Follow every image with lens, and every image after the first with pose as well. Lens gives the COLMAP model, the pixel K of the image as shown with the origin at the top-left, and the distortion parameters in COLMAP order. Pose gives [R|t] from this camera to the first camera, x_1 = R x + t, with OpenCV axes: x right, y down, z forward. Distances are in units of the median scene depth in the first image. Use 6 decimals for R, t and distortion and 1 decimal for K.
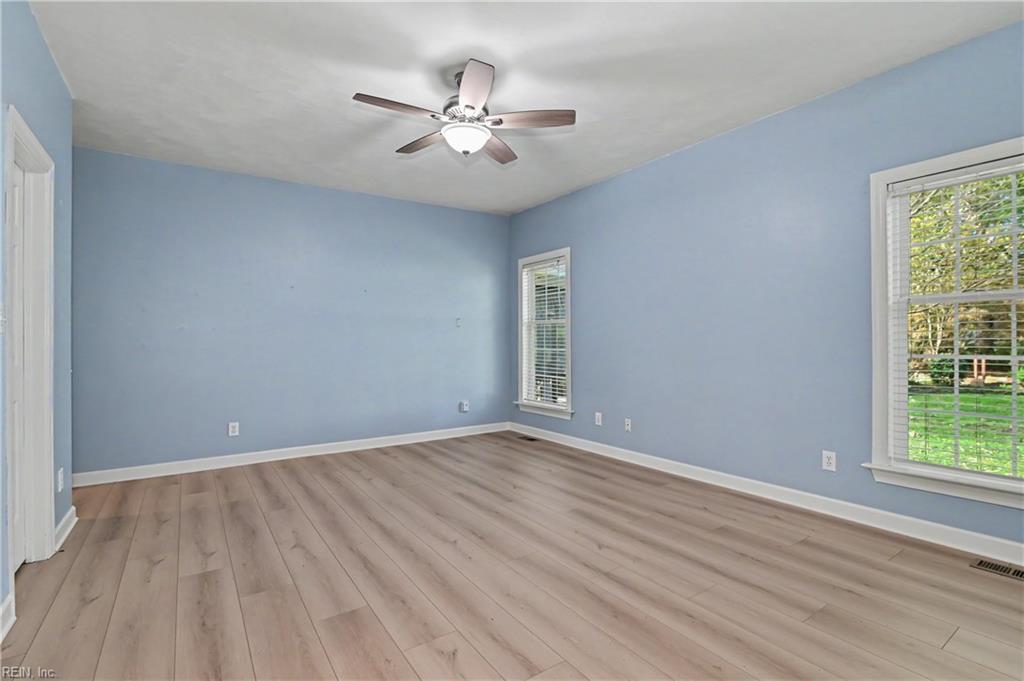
lens RADIAL K [[472.3, 0, 513.0], [0, 472.3, 341.7], [0, 0, 1]] dist [-0.000610, -0.000117]
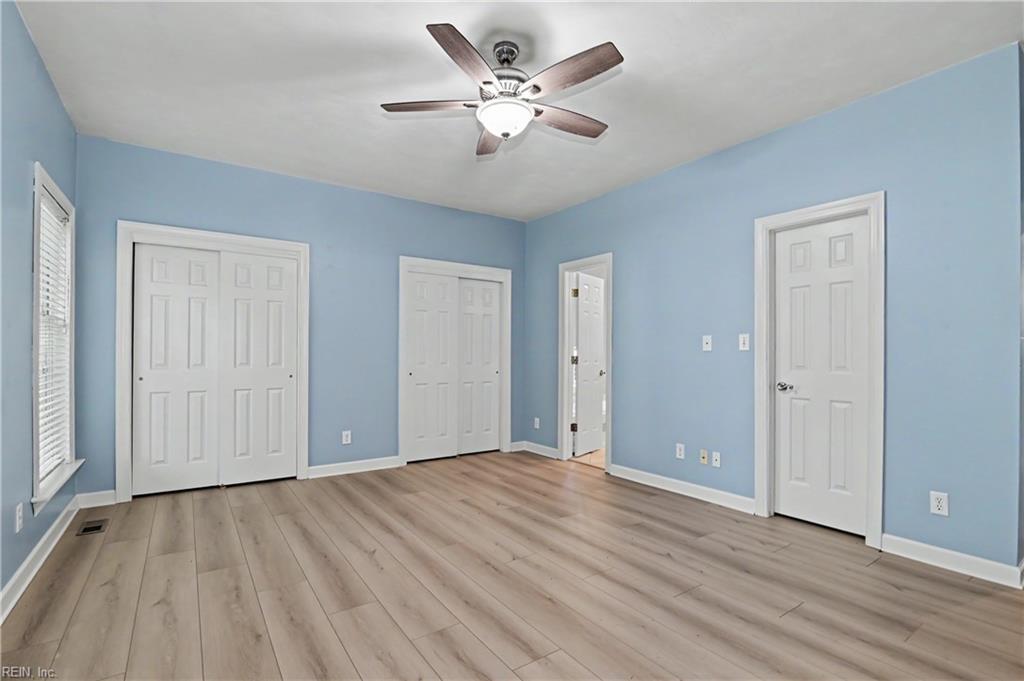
lens RADIAL K [[472.3, 0, 510.9], [0, 472.3, 346.4], [0, 0, 1]] dist [-0.000610, -0.000117]
pose [[-0.999945, 0.003809, -0.009767, -0.112144], [0.003917, 0.999931, -0.011117, -0.009065], [0.009724, -0.011155, -0.999891, 2.055036]]
